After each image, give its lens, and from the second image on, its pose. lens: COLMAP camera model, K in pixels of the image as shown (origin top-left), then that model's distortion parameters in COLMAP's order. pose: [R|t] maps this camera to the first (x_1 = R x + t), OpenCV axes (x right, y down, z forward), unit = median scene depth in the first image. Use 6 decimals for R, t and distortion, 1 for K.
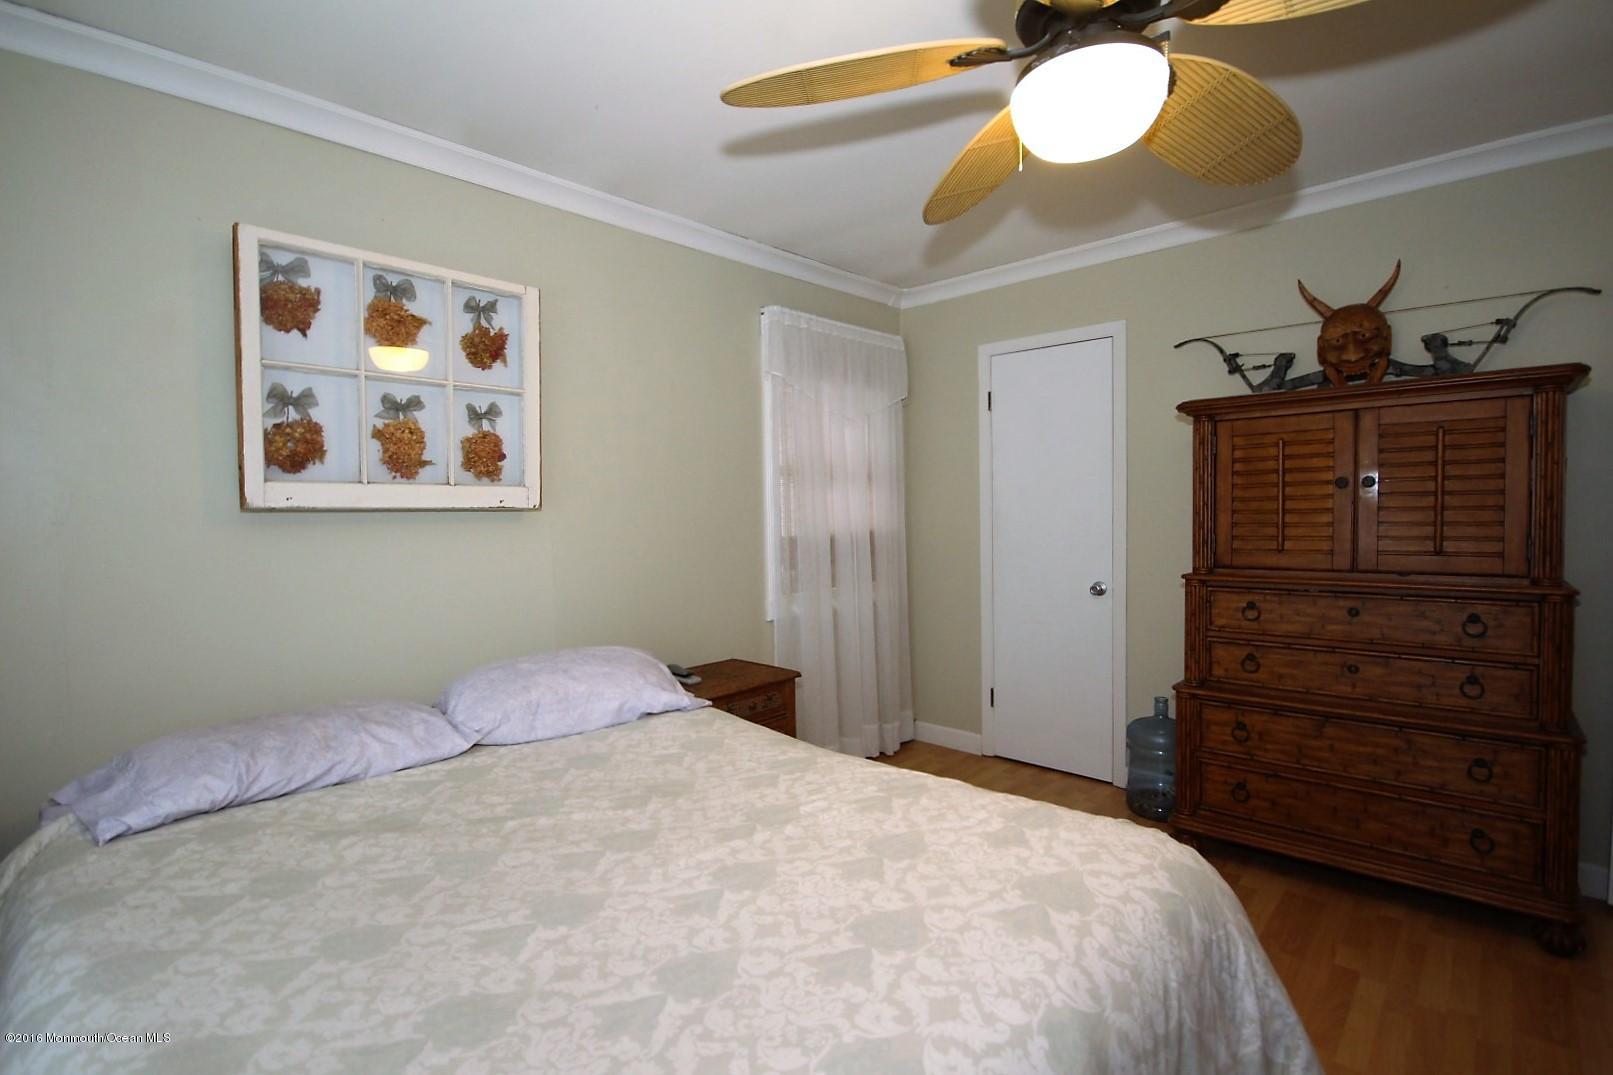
lens RADIAL K [[748.5, 0, 813.0], [0, 748.5, 536.8], [0, 0, 1]] dist [-0.001835, -0.000223]
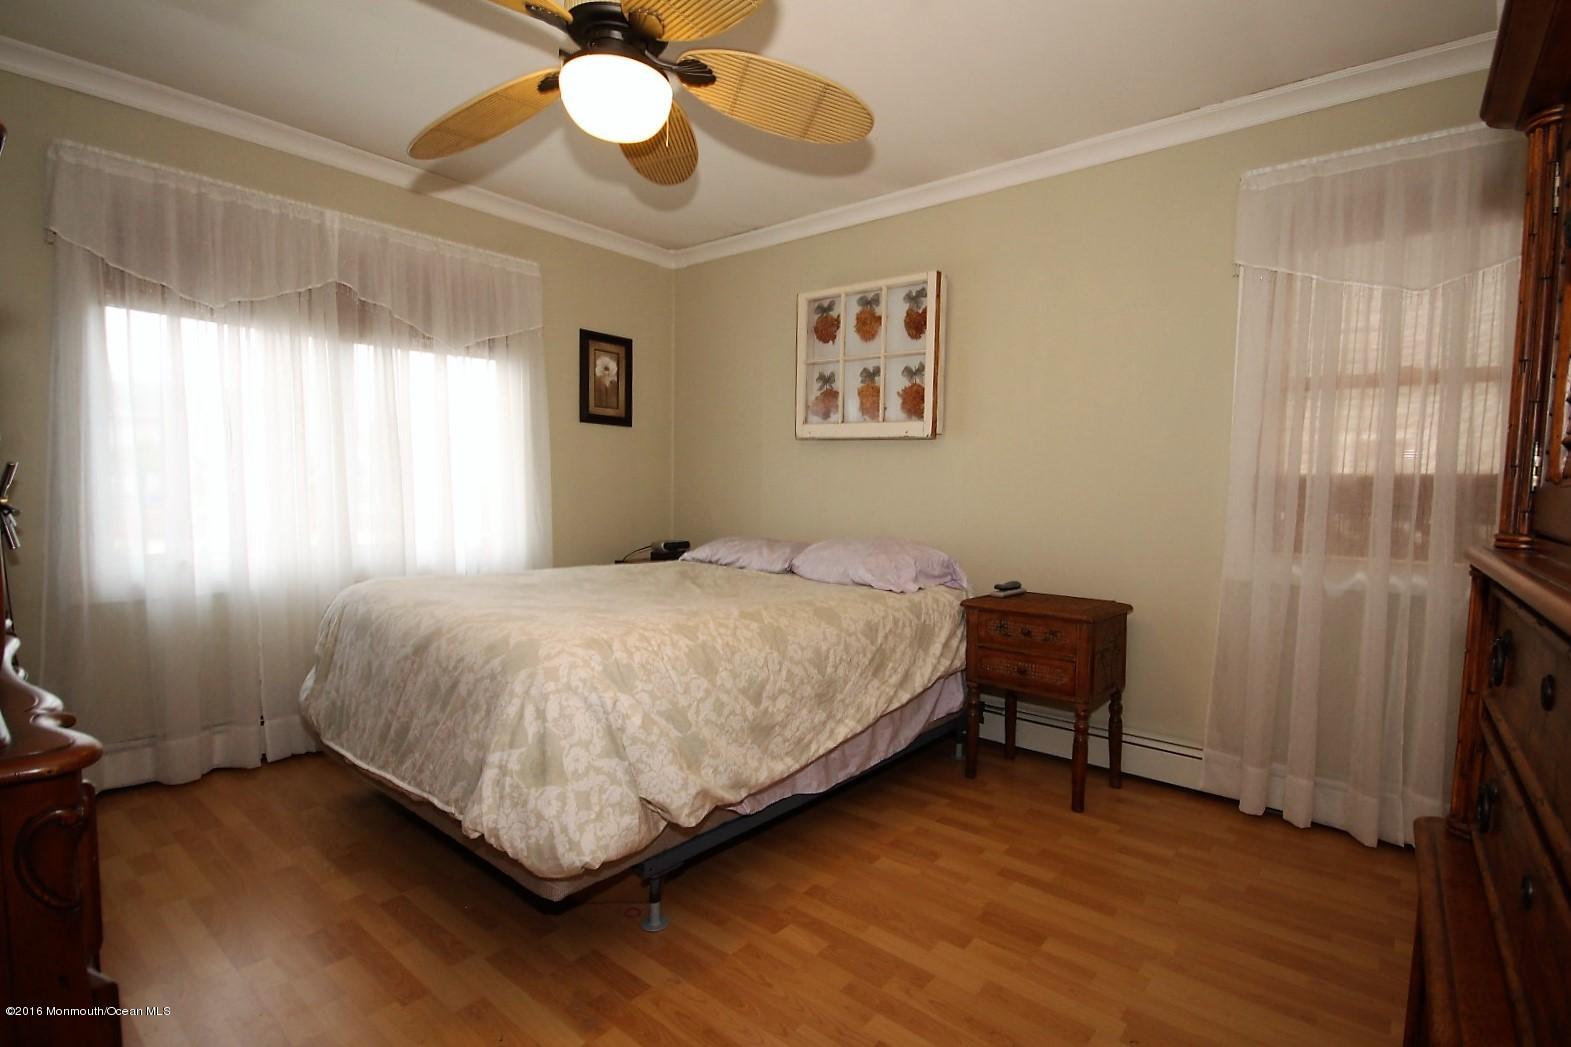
lens RADIAL K [[729.0, 0, 791.8], [0, 729.0, 522.8], [0, 0, 1]] dist [-0.001835, -0.000223]
pose [[0.059107, 0.077244, -0.995259, 1.023156], [-0.061946, 0.995364, 0.073574, 0.038316], [0.996328, 0.057303, 0.063618, 0.751816]]
